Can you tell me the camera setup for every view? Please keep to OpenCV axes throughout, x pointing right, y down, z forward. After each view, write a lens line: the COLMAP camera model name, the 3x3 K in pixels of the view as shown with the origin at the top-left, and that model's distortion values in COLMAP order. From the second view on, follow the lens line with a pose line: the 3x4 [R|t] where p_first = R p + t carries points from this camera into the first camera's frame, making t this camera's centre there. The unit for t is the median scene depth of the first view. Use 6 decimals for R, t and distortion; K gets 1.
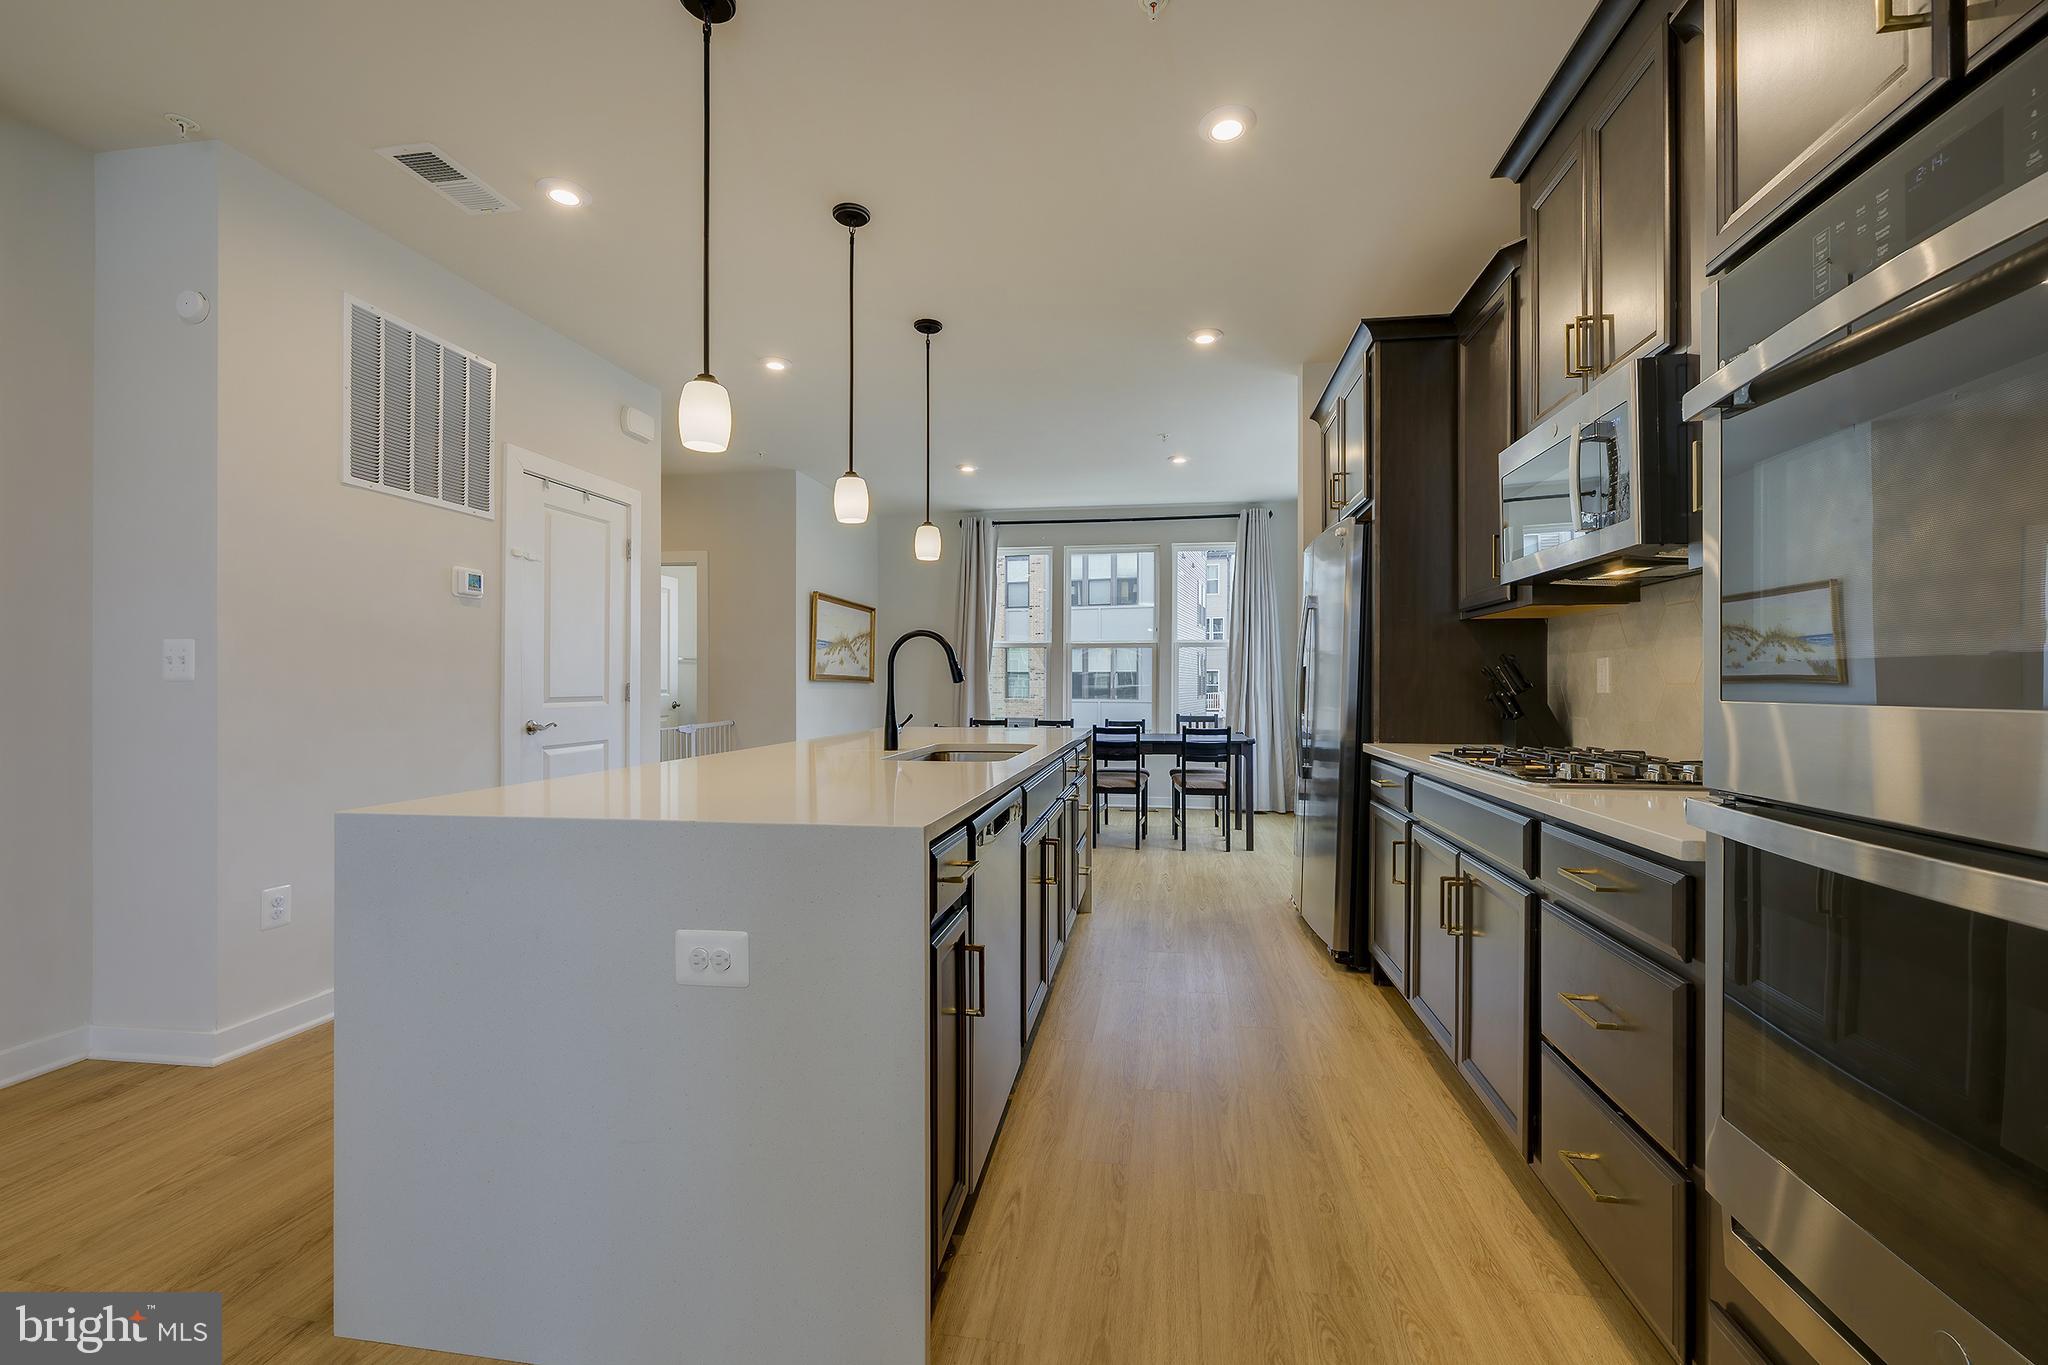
lens RADIAL K [[832.5, 0, 1031.0], [0, 832.5, 679.6], [0, 0, 1]] dist [-0.002543, 0.000761]
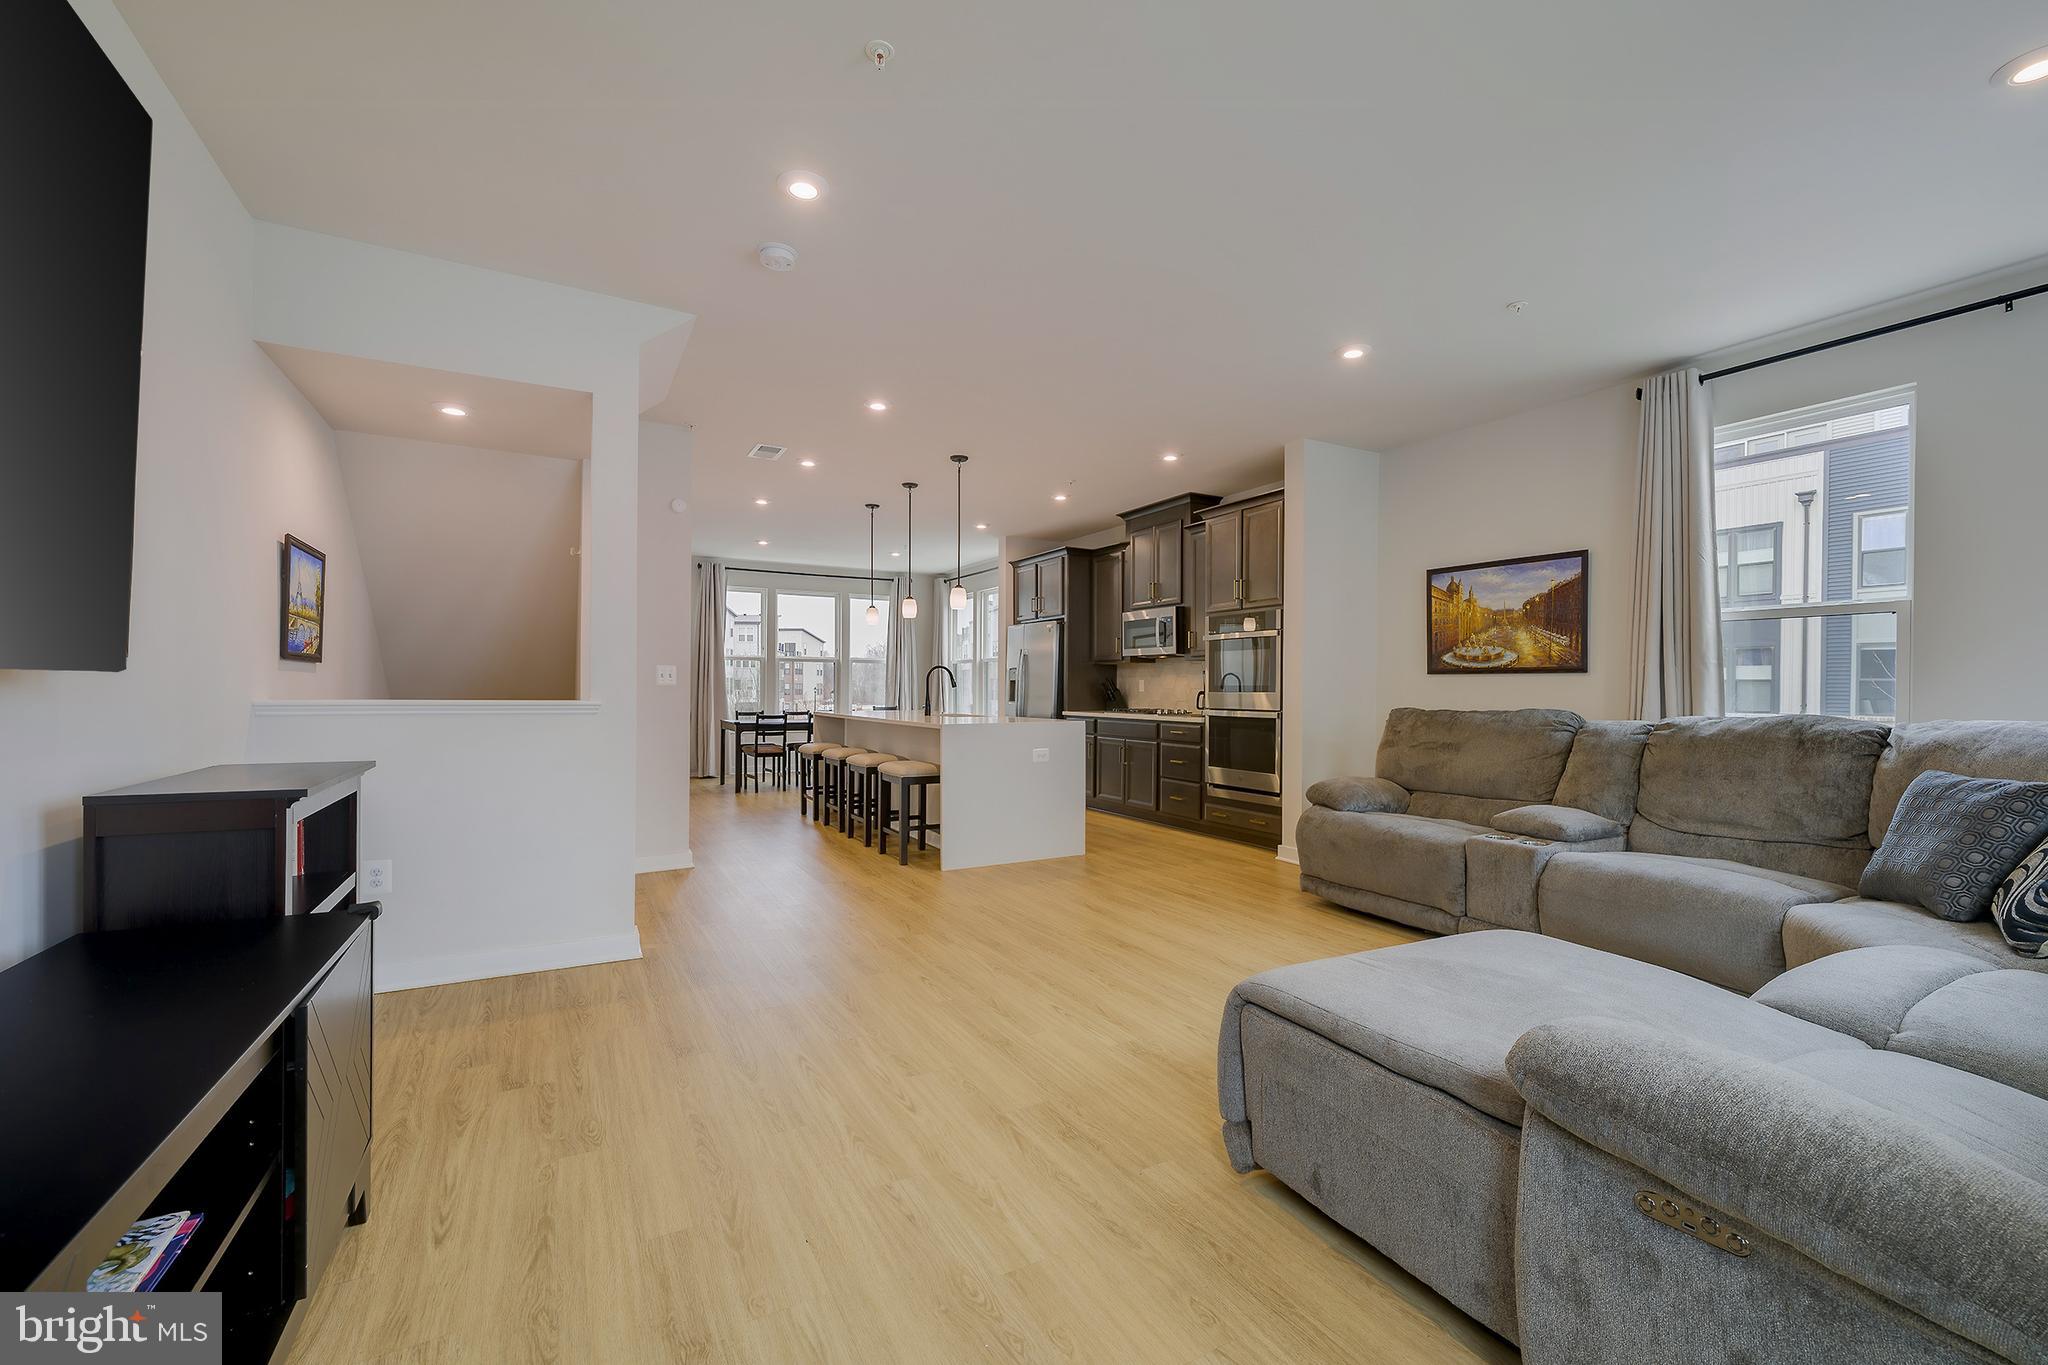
lens RADIAL K [[832.5, 0, 1045.1], [0, 832.5, 685.8], [0, 0, 1]] dist [-0.002543, 0.000761]
pose [[0.763112, 0.003835, 0.646255, -1.081102], [-0.007279, 0.999970, 0.002662, -0.006701], [-0.646225, -0.006735, 0.763117, -0.764170]]
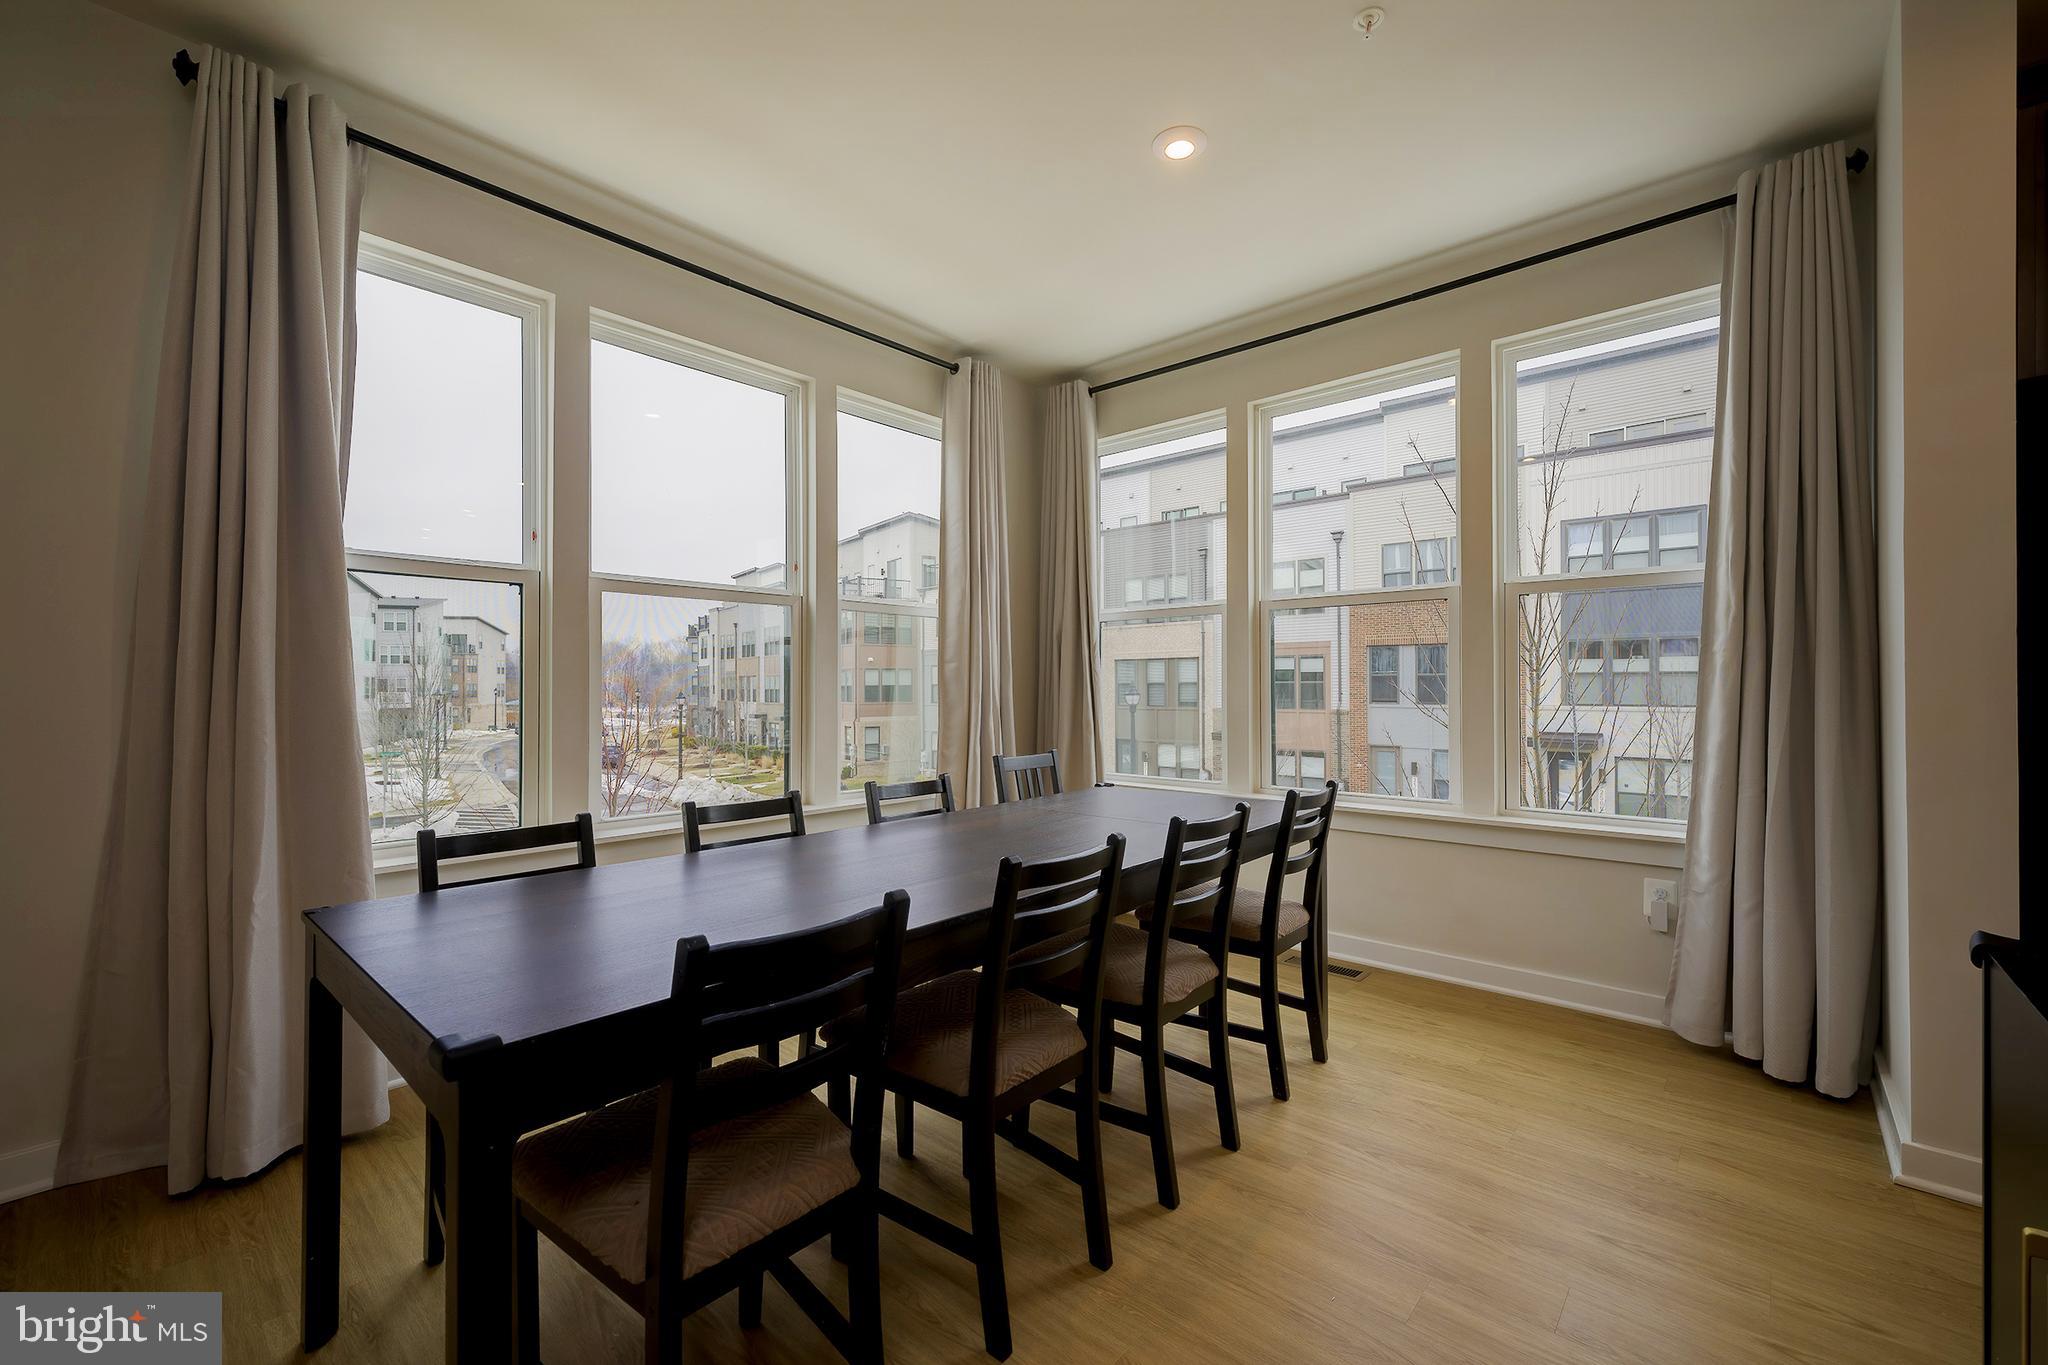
lens RADIAL K [[832.5, 0, 1036.7], [0, 832.5, 683.6], [0, 0, 1]] dist [-0.002543, 0.000761]
pose [[0.527183, -0.001432, 0.849751, -0.341453], [-0.000210, 0.999998, 0.001816, 0.003503], [-0.849752, -0.001136, 0.527182, 1.334368]]
